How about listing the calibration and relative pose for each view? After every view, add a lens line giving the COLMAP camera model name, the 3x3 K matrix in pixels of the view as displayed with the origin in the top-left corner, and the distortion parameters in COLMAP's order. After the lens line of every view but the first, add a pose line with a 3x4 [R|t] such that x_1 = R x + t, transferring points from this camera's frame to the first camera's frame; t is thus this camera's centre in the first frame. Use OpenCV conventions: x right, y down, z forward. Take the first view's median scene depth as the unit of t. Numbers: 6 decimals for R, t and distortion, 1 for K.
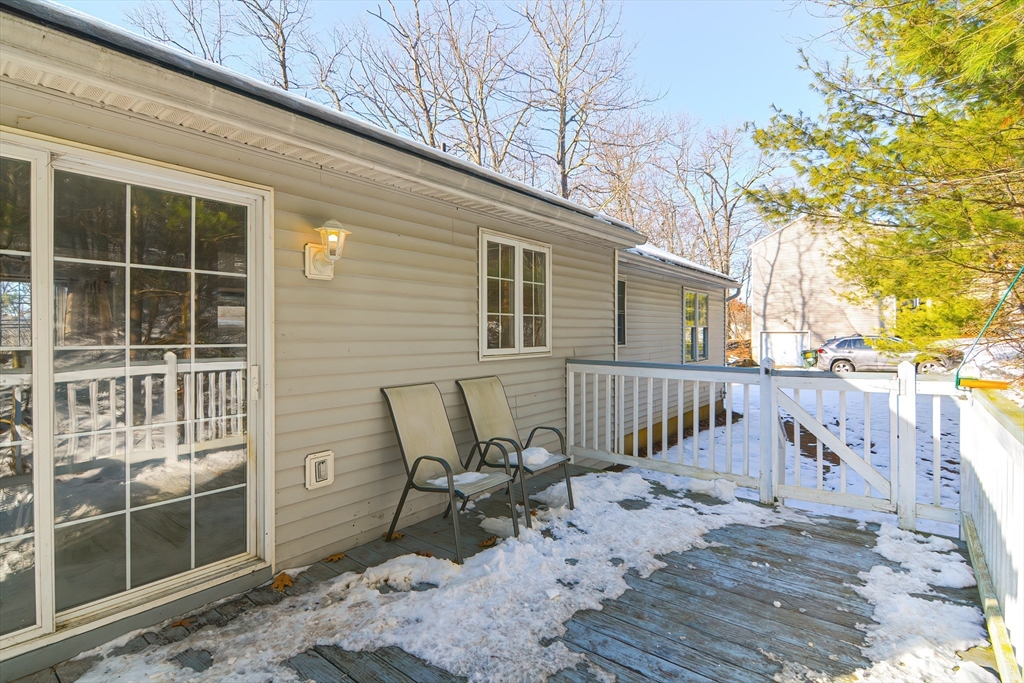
lens RADIAL K [[490.3, 0, 512.1], [0, 490.3, 338.7], [0, 0, 1]] dist [0.002793, -0.008585]
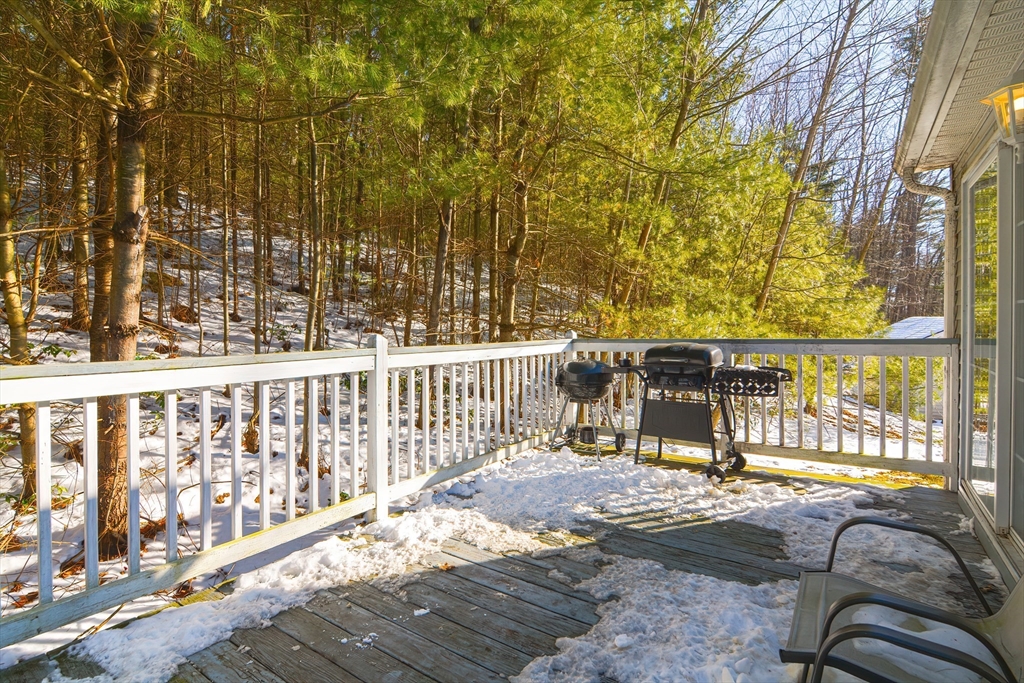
lens RADIAL K [[508.8, 0, 515.9], [0, 508.8, 331.2], [0, 0, 1]] dist [0.003269, -0.008598]
pose [[-0.997279, 0.000694, -0.073718, 0.299090], [-0.001225, 0.999662, 0.025982, 0.046797], [0.073711, 0.026001, -0.996941, 1.736043]]
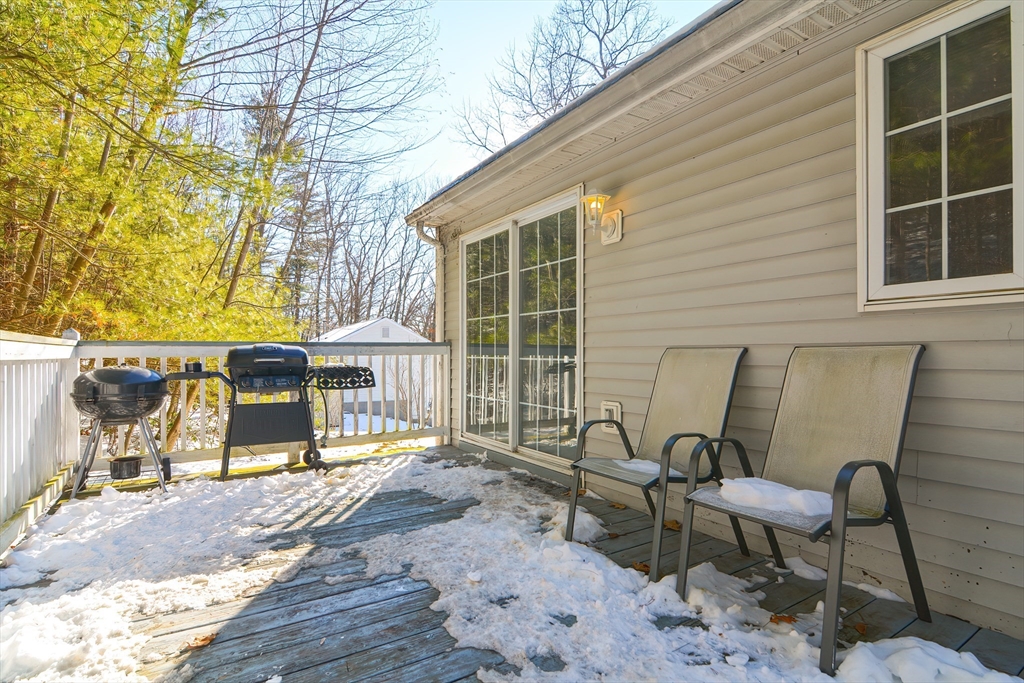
lens RADIAL K [[496.5, 0, 505.5], [0, 496.5, 354.3], [0, 0, 1]] dist [-0.002810, -0.001656]
pose [[-0.327364, -0.006873, -0.944873, 0.855611], [-0.014495, 0.999892, -0.002251, 0.153754], [0.944787, 0.012959, -0.327428, 1.325647]]
